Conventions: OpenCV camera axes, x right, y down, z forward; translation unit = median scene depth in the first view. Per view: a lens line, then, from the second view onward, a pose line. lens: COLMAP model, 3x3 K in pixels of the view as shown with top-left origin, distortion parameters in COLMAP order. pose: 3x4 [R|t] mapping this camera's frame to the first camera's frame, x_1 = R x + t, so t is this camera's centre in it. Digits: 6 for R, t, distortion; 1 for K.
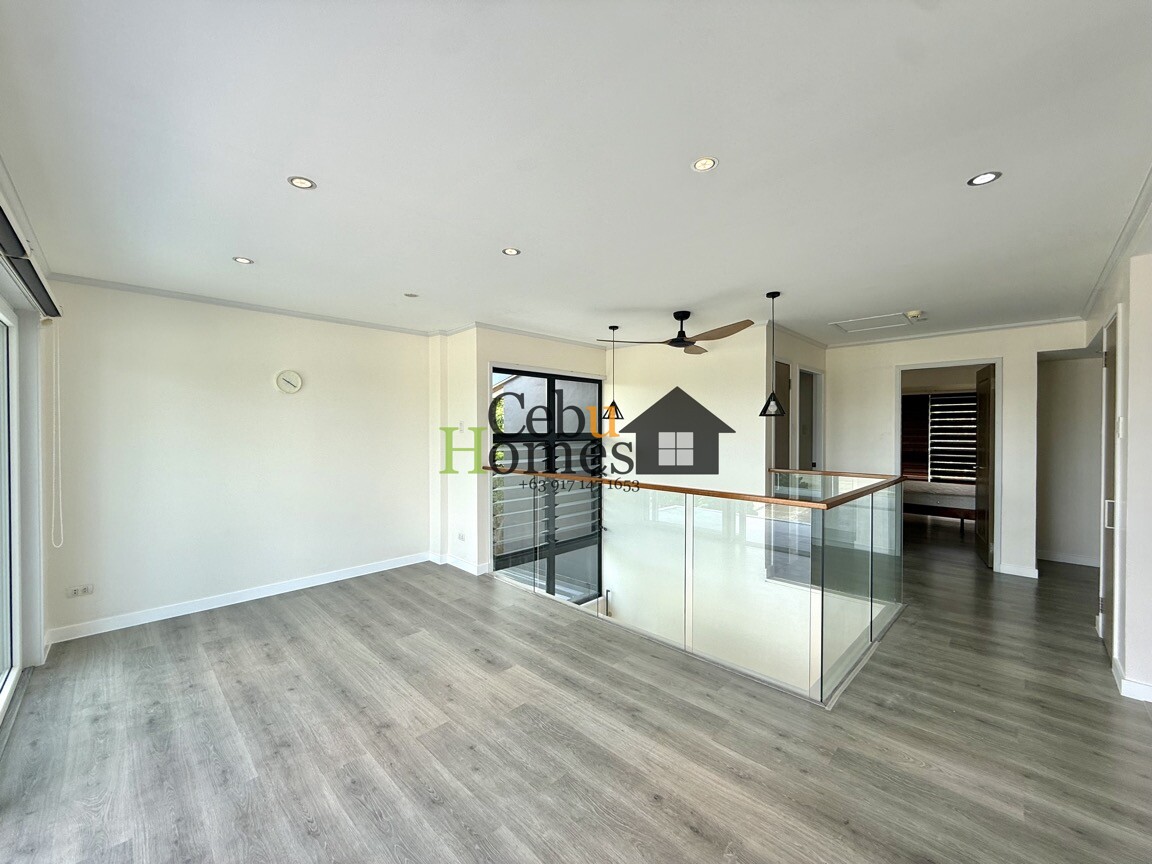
lens RADIAL K [[458.8, 0, 576.2], [0, 458.8, 432.9], [0, 0, 1]] dist [-0.000898, -0.000569]
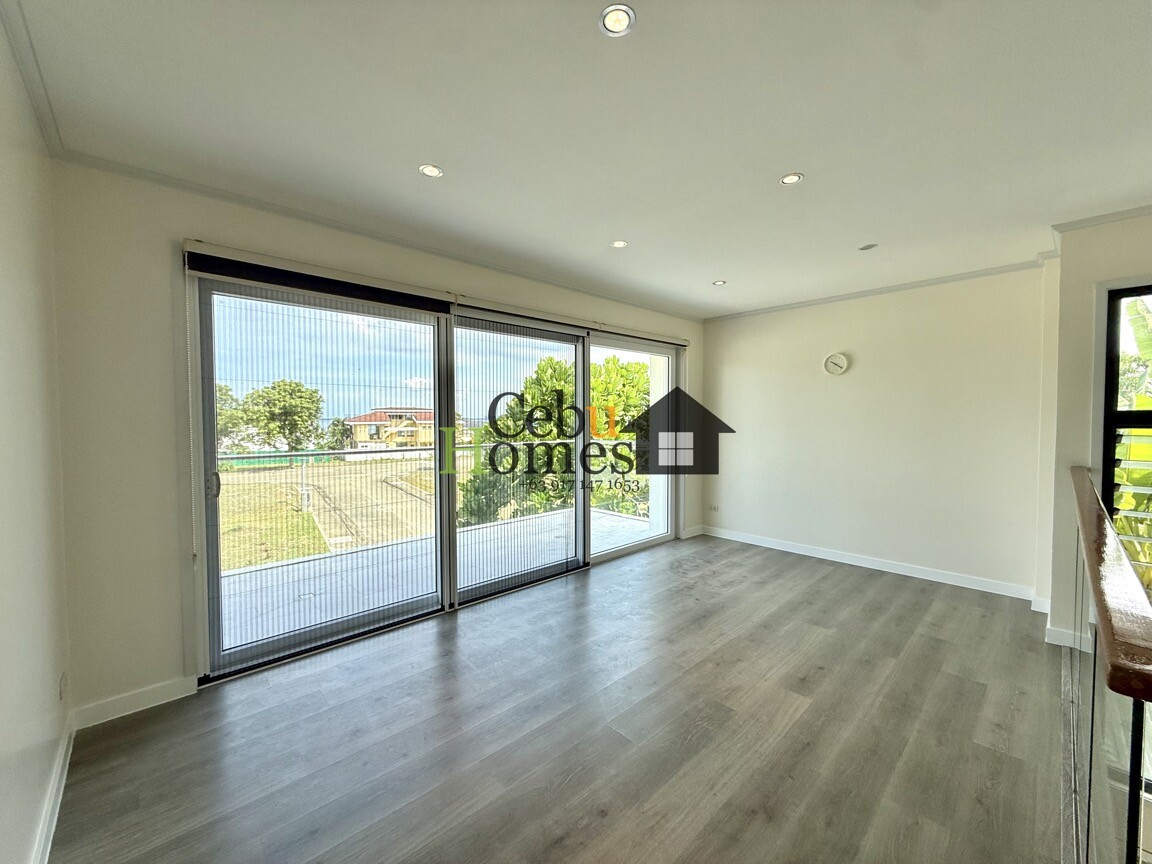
lens RADIAL K [[458.8, 0, 572.7], [0, 458.8, 430.0], [0, 0, 1]] dist [-0.000898, -0.000569]
pose [[-0.031843, 0.027659, -0.999110, 0.656119], [-0.010419, 0.999554, 0.028004, 0.026417], [0.999439, 0.011301, -0.031540, 0.611021]]
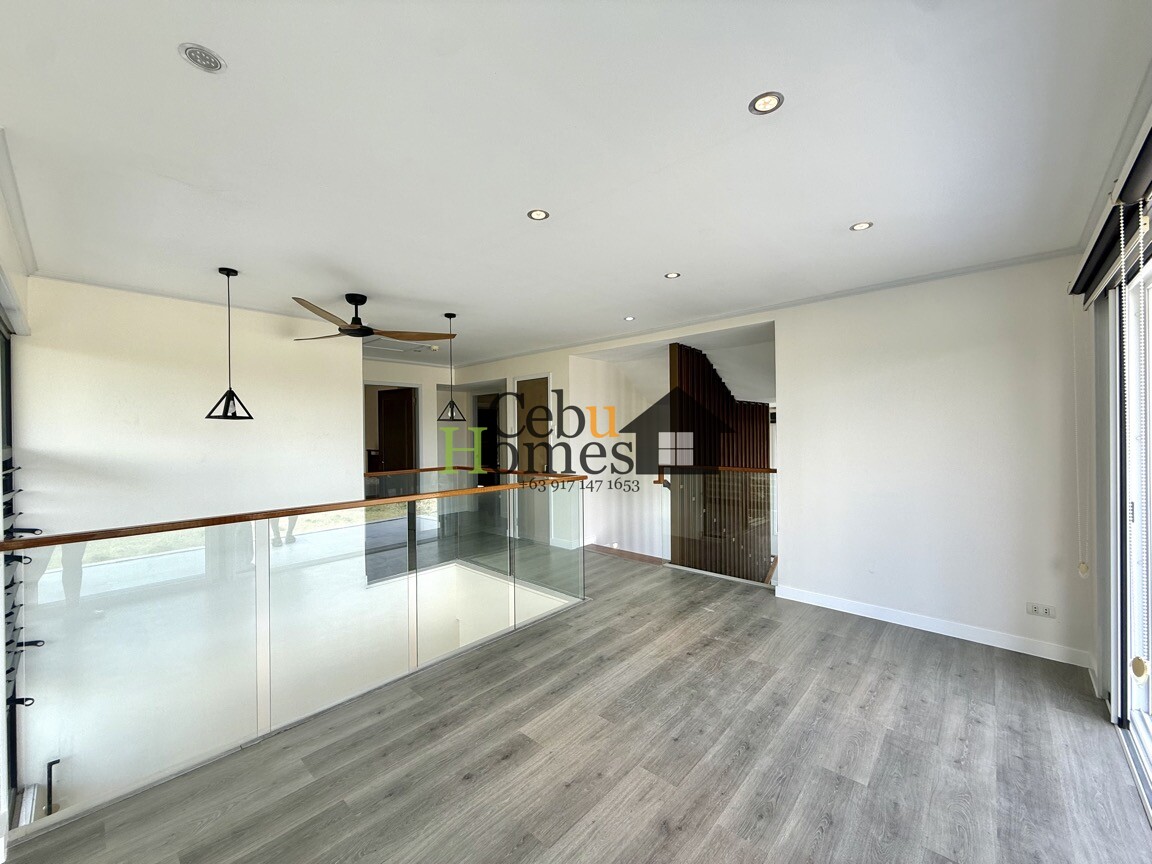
lens RADIAL K [[458.8, 0, 572.6], [0, 458.8, 433.0], [0, 0, 1]] dist [-0.000898, -0.000569]
pose [[-0.033168, -0.002552, 0.999447, -0.917585], [0.021889, 0.999755, 0.003280, -0.004375], [-0.999210, 0.021986, -0.033104, 0.923680]]
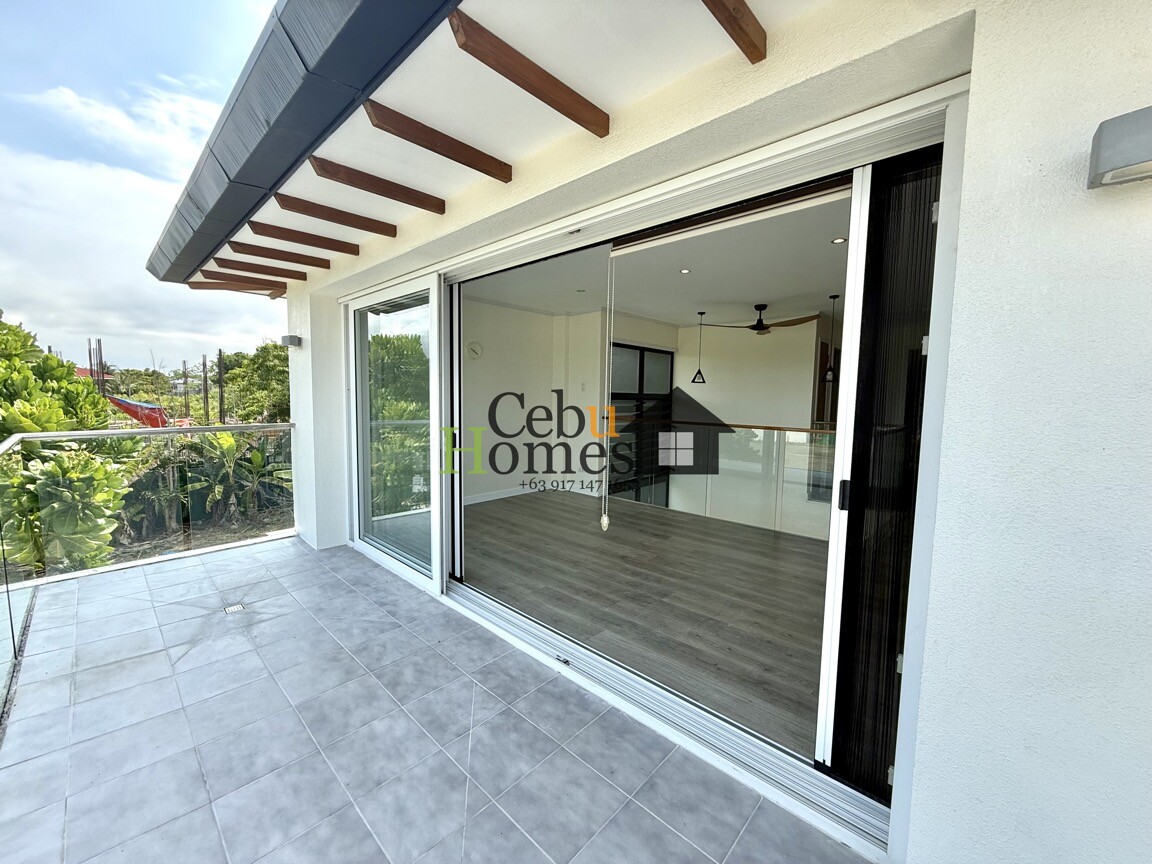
lens RADIAL K [[458.8, 0, 576.6], [0, 458.8, 432.5], [0, 0, 1]] dist [-0.000898, -0.000569]
pose [[0.999308, 0.014469, 0.034255, -0.525056], [-0.016836, 0.997413, 0.069881, 0.043279], [-0.033155, -0.070409, 0.996967, -0.543904]]
